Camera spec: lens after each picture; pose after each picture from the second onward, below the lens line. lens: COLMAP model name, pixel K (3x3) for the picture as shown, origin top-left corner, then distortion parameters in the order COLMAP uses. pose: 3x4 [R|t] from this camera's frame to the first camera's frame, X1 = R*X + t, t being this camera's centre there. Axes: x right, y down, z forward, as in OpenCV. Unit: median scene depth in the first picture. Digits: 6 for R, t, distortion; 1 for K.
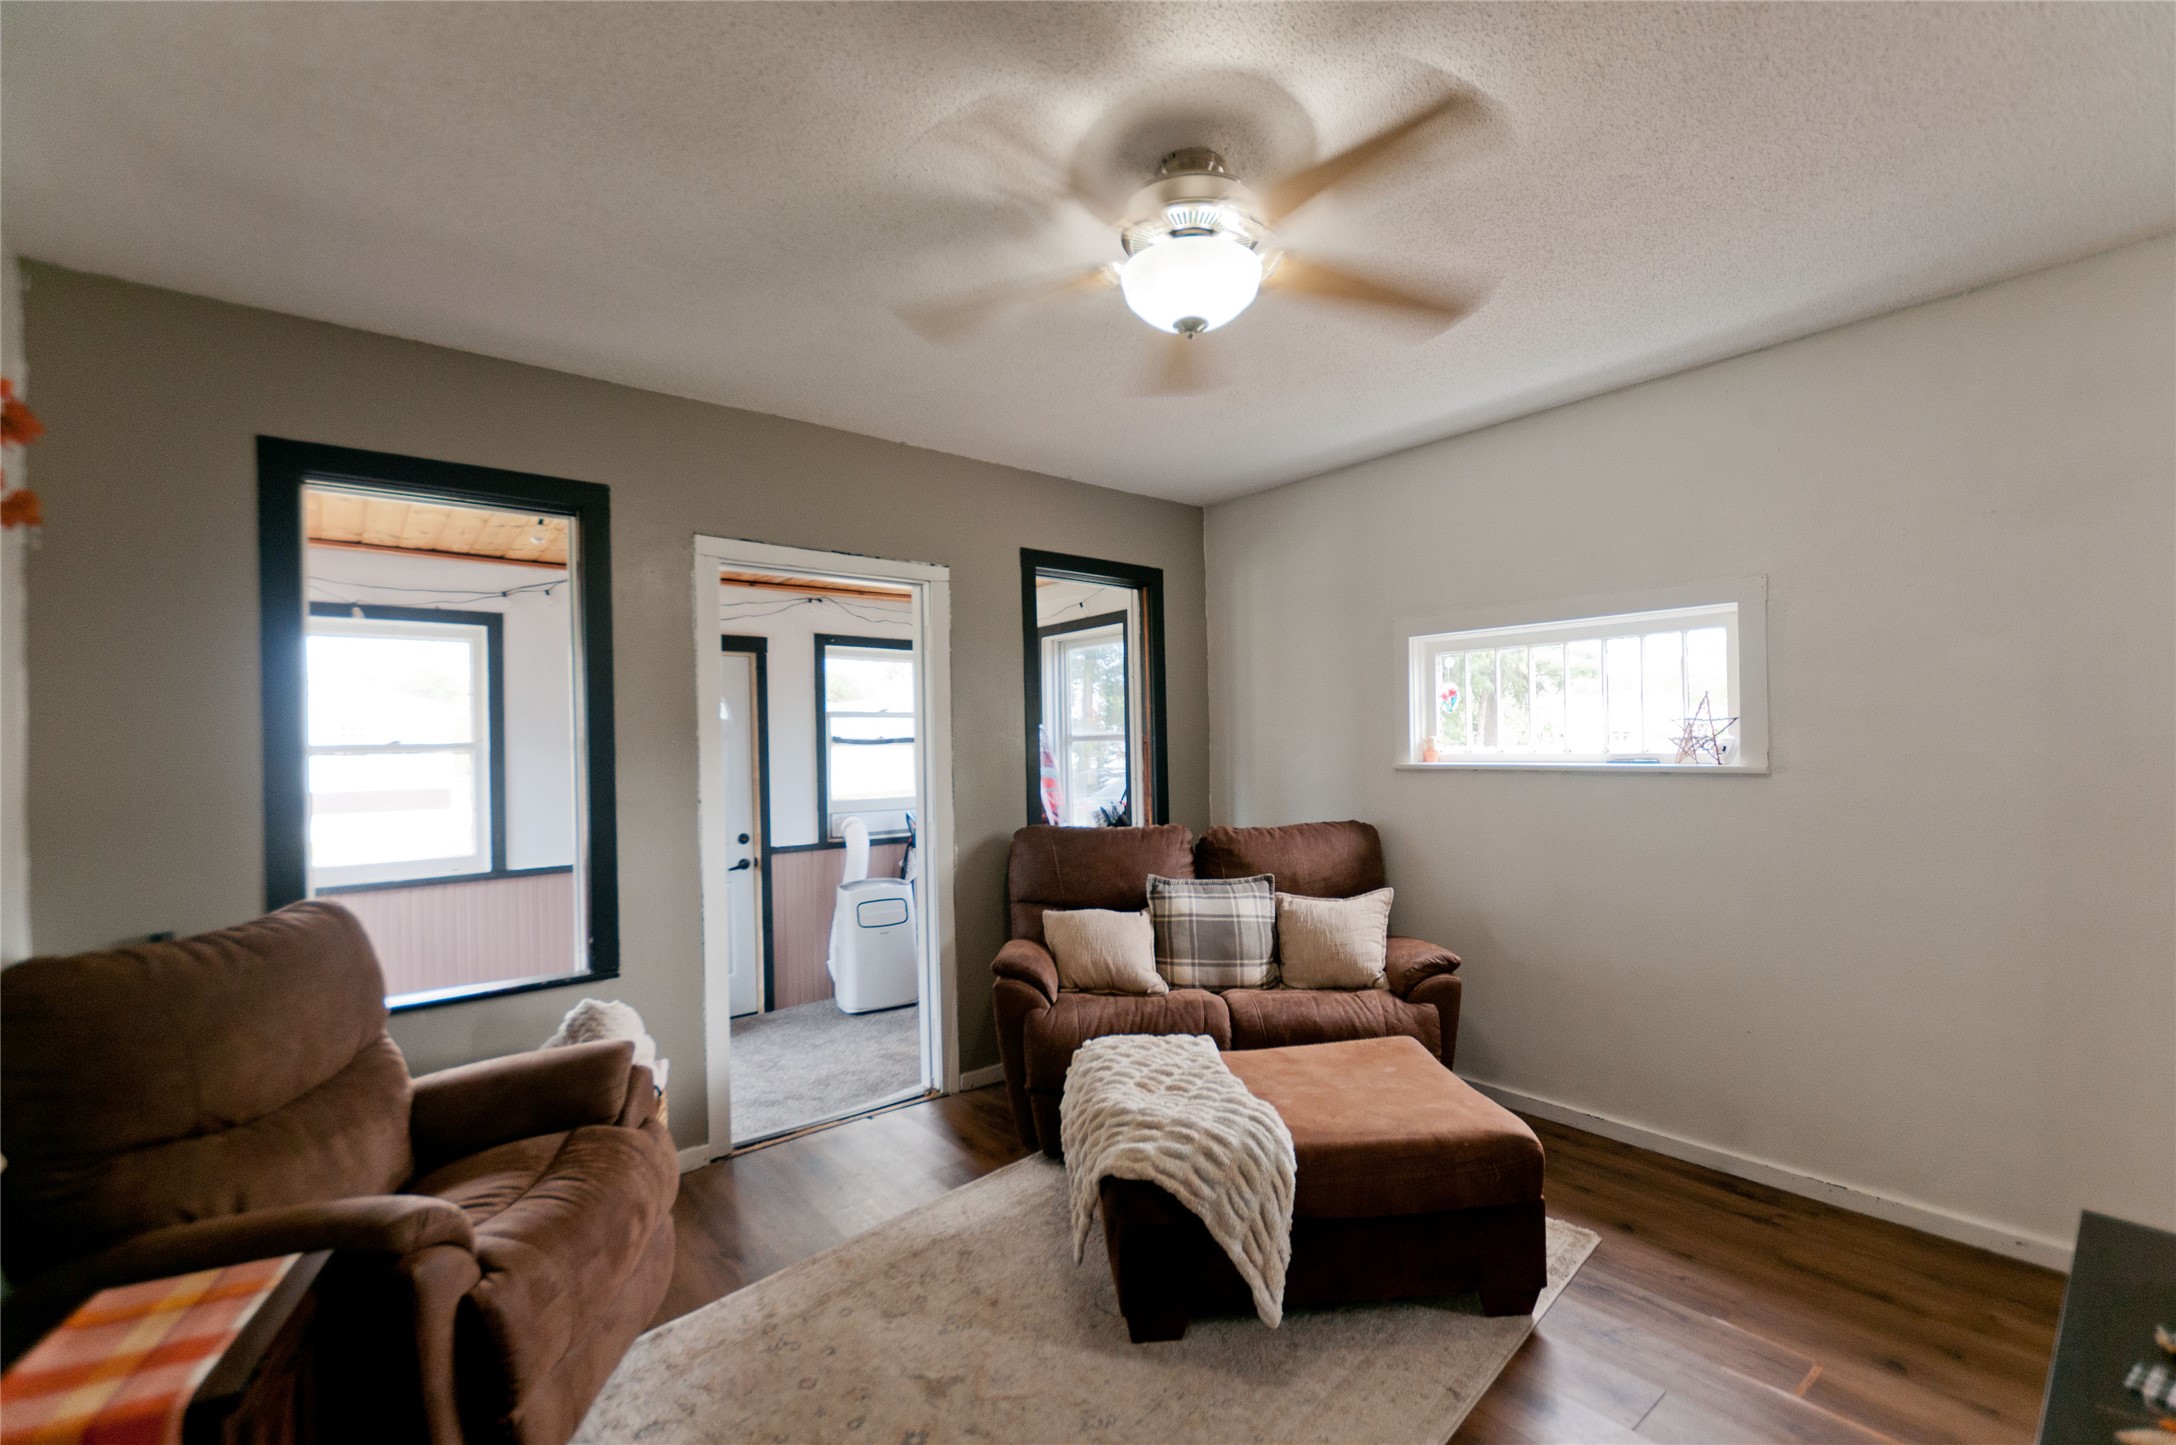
lens RADIAL K [[951.6, 0, 1090.1], [0, 951.6, 744.1], [0, 0, 1]] dist [0.008288, -0.004592]
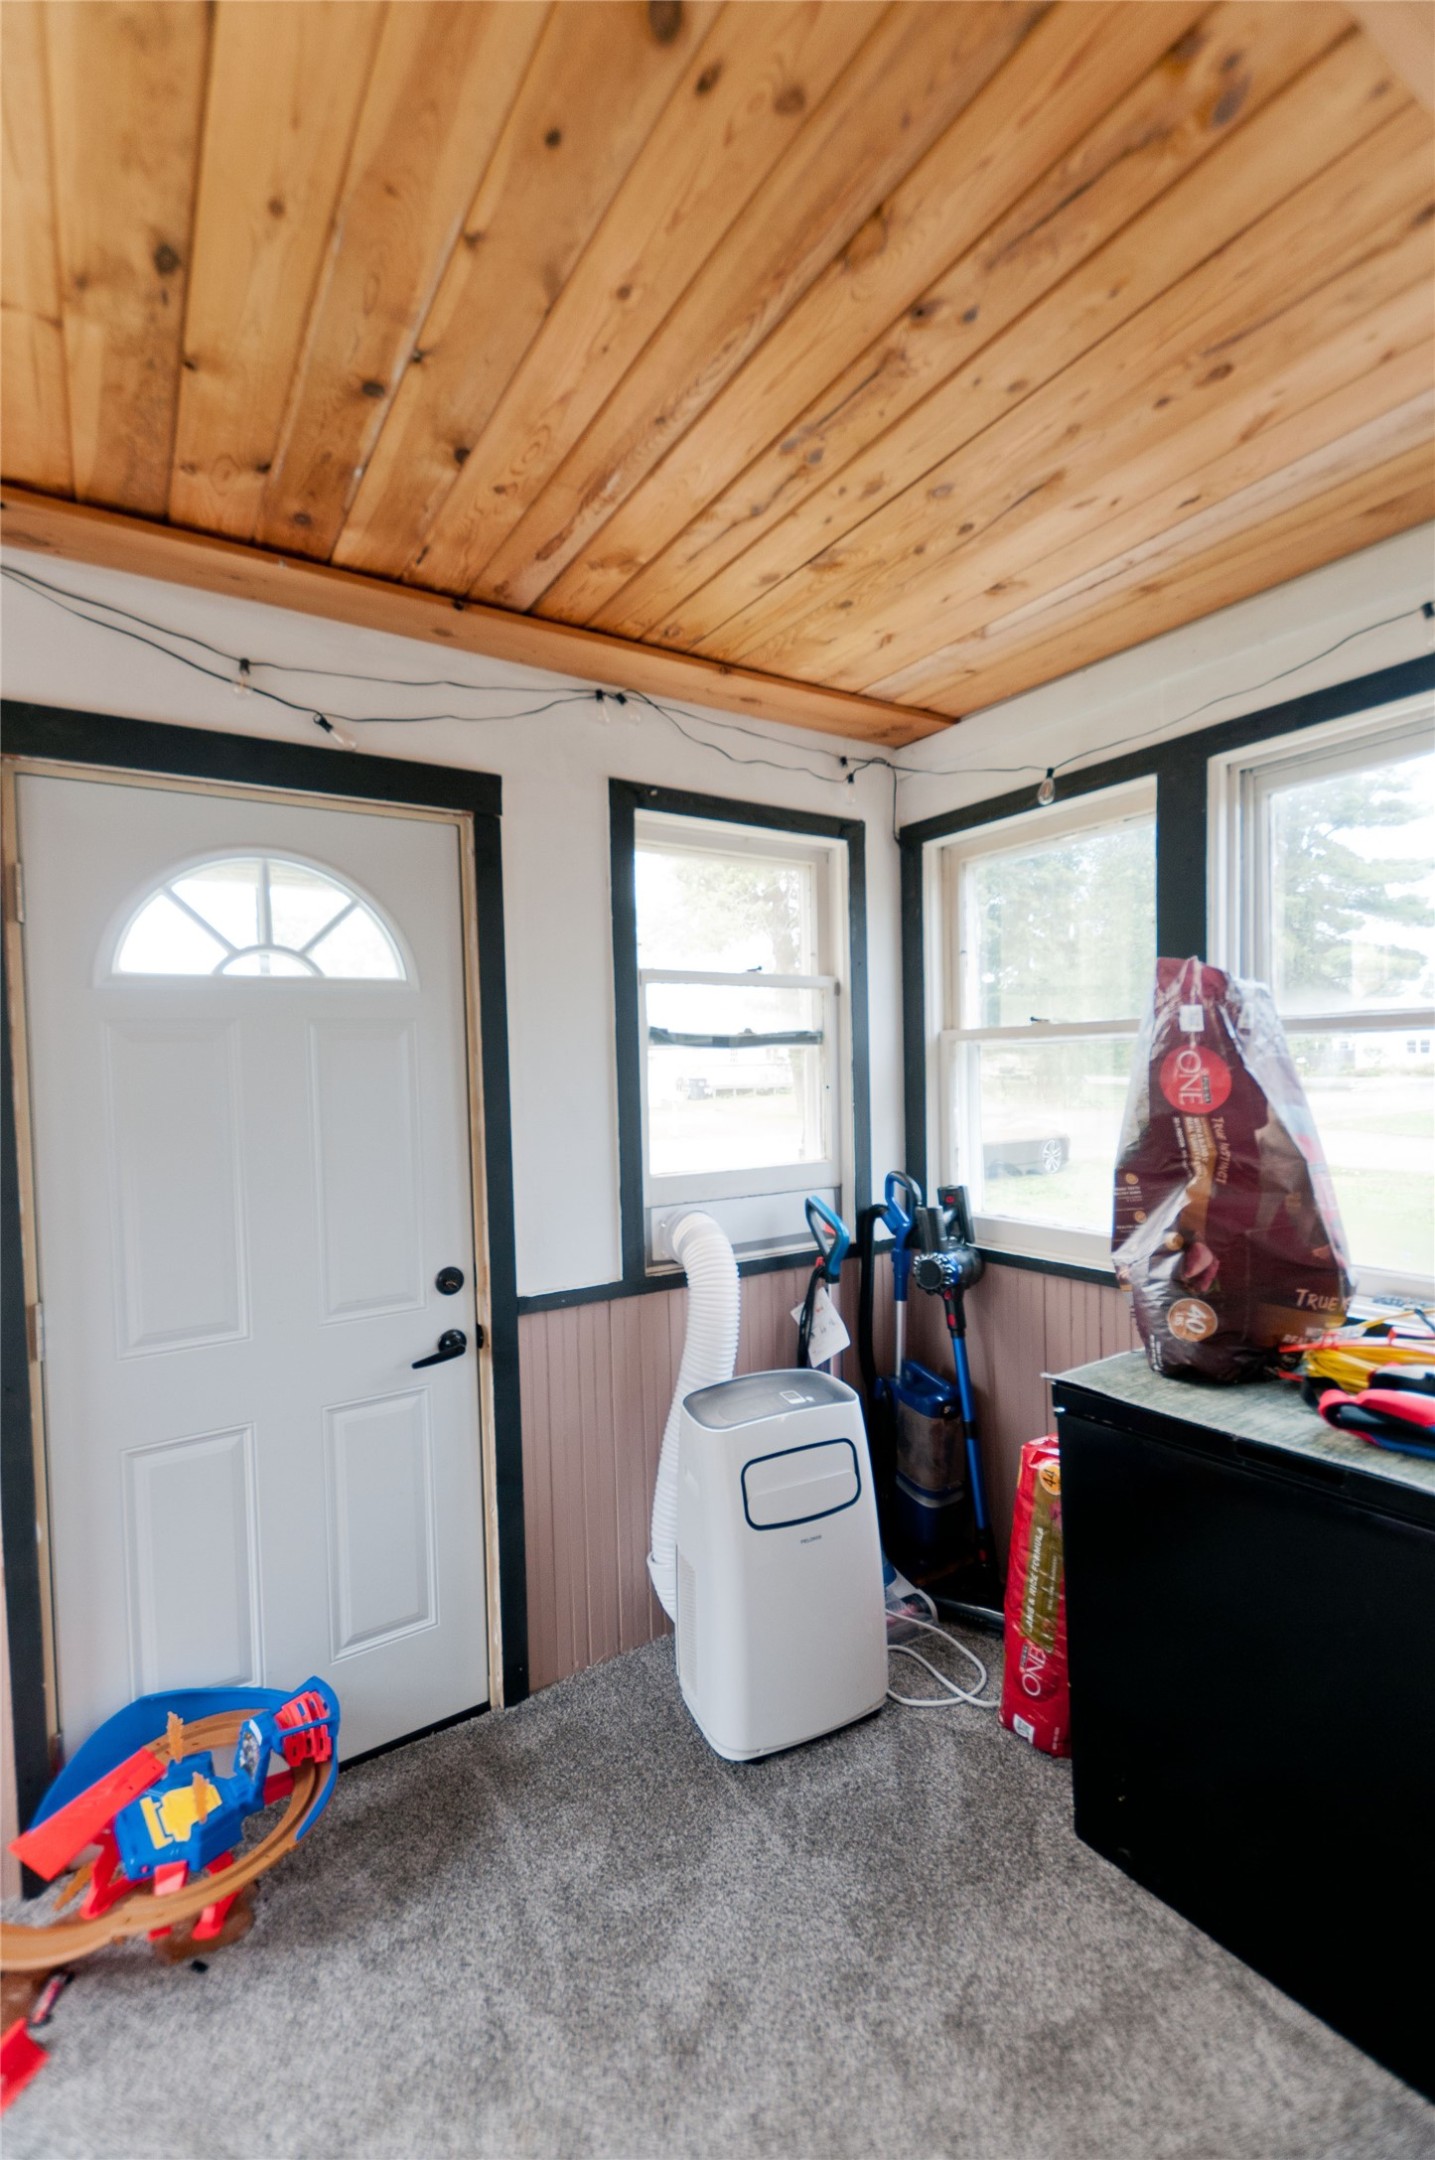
lens RADIAL K [[944.6, 0, 699.6], [0, 944.6, 1080.2], [0, 0, 1]] dist [0.008288, -0.004592]
pose [[0.993840, -0.006456, -0.110635, -0.214943], [0.008096, 0.999864, 0.014384, 0.010582], [0.110527, -0.015191, 0.993757, 0.618221]]
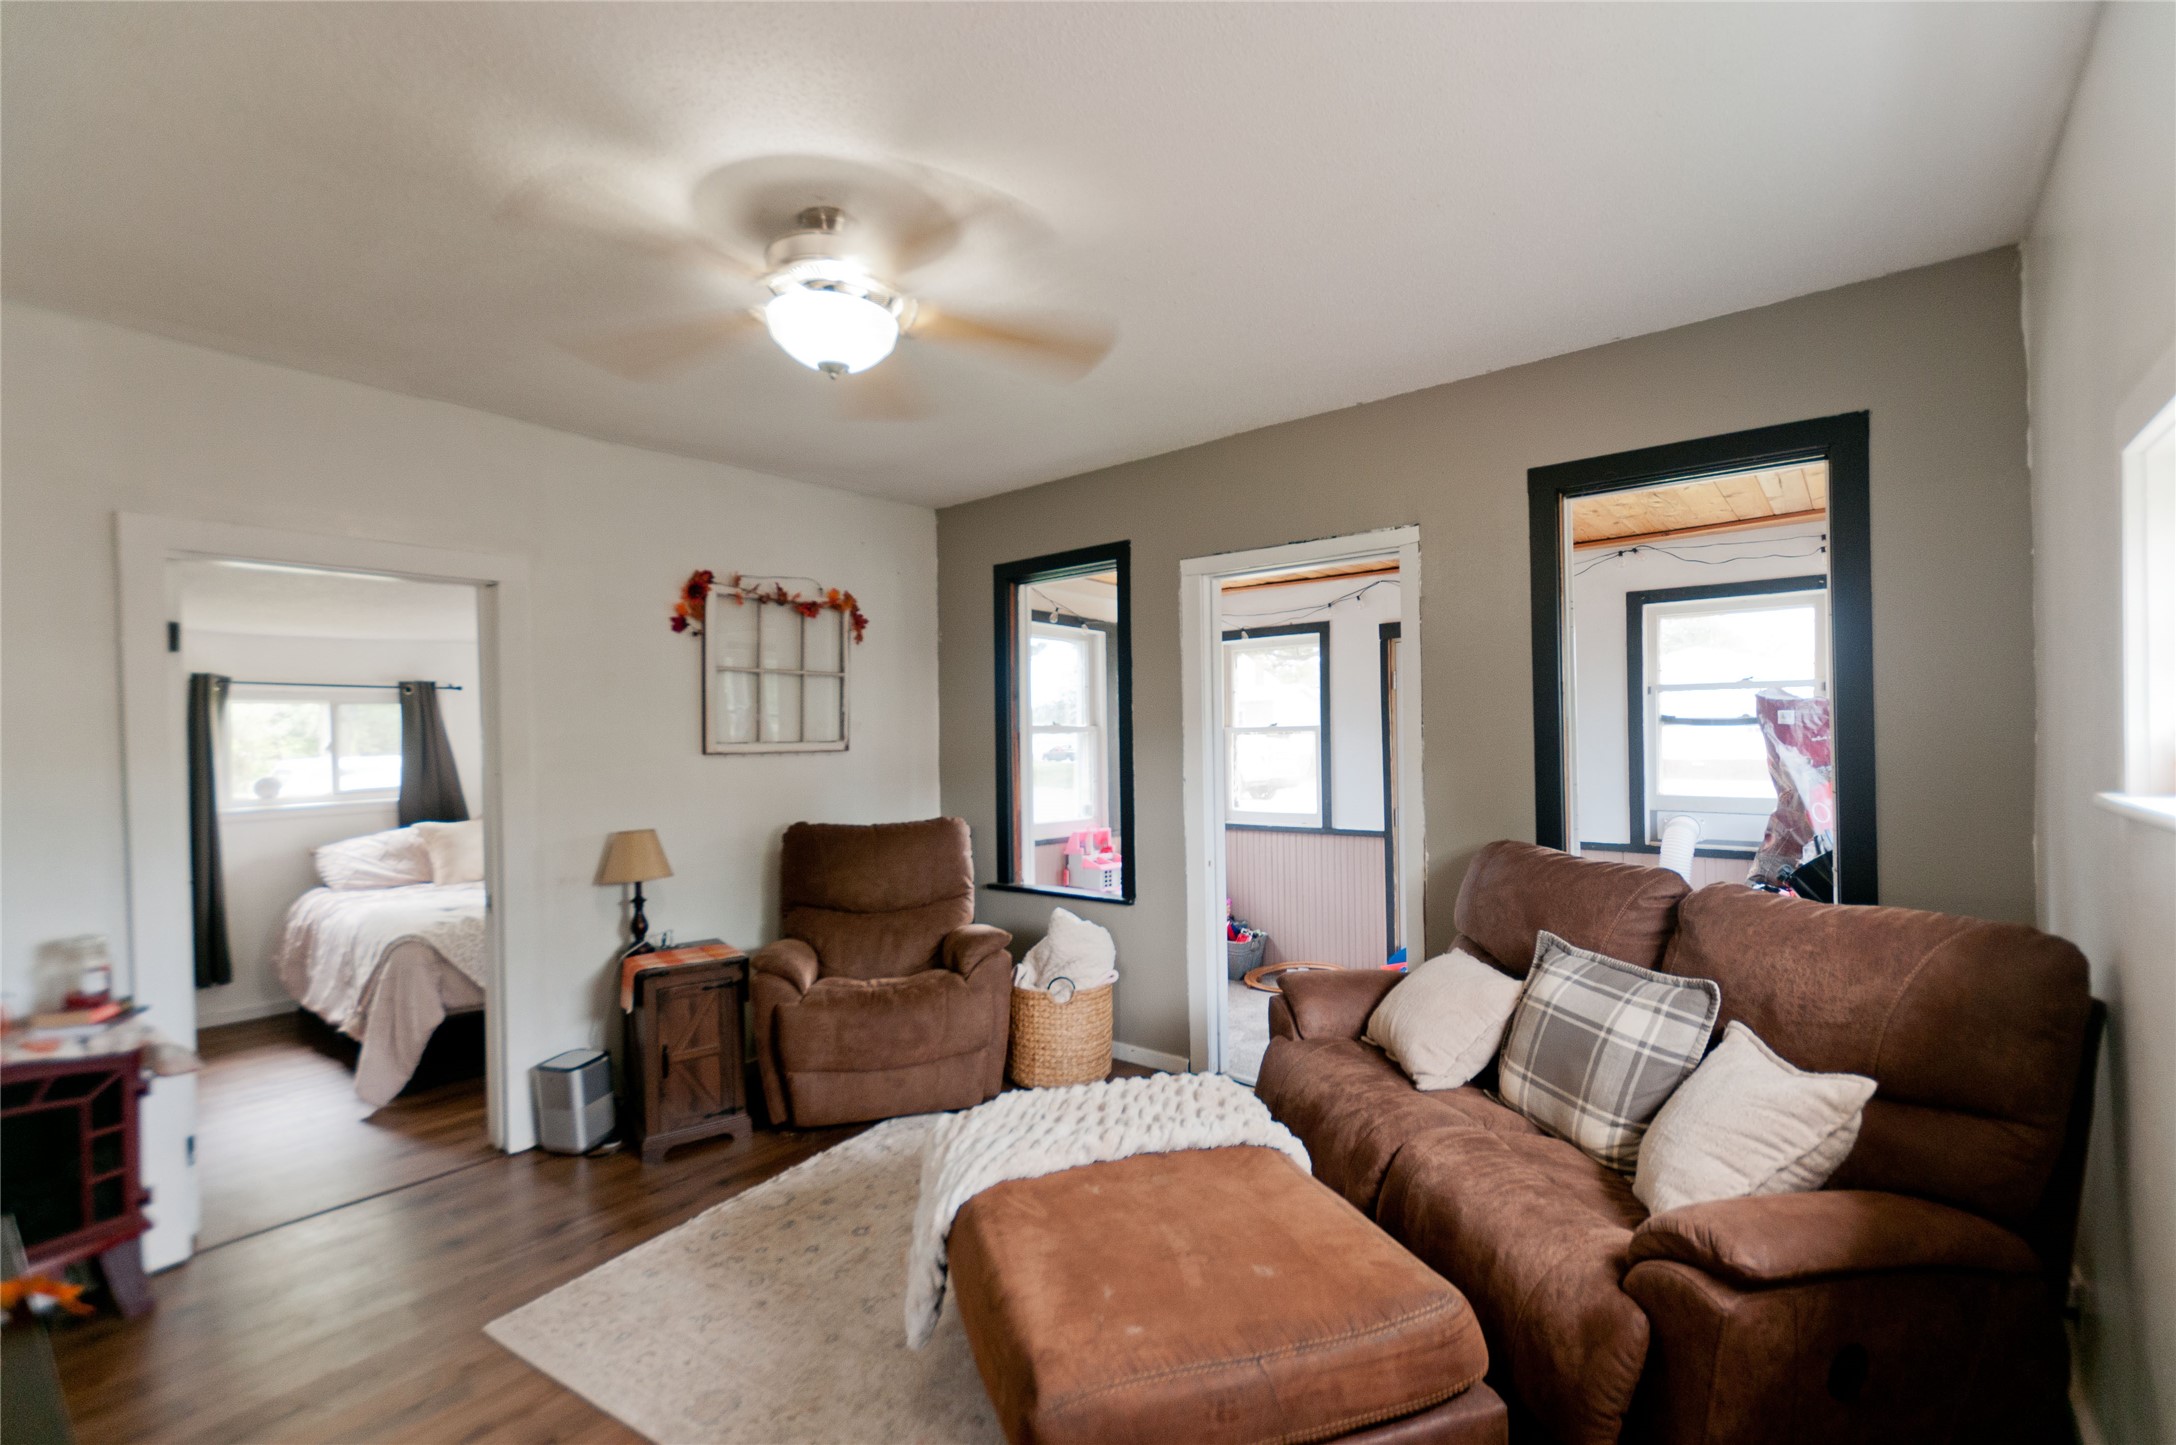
lens RADIAL K [[951.6, 0, 1100.0], [0, 951.6, 733.7], [0, 0, 1]] dist [0.008288, -0.004592]
pose [[0.202995, 0.012209, -0.979104, 0.457776], [0.012240, 0.999812, 0.015005, -0.011192], [0.979103, -0.015030, 0.202808, 0.392613]]
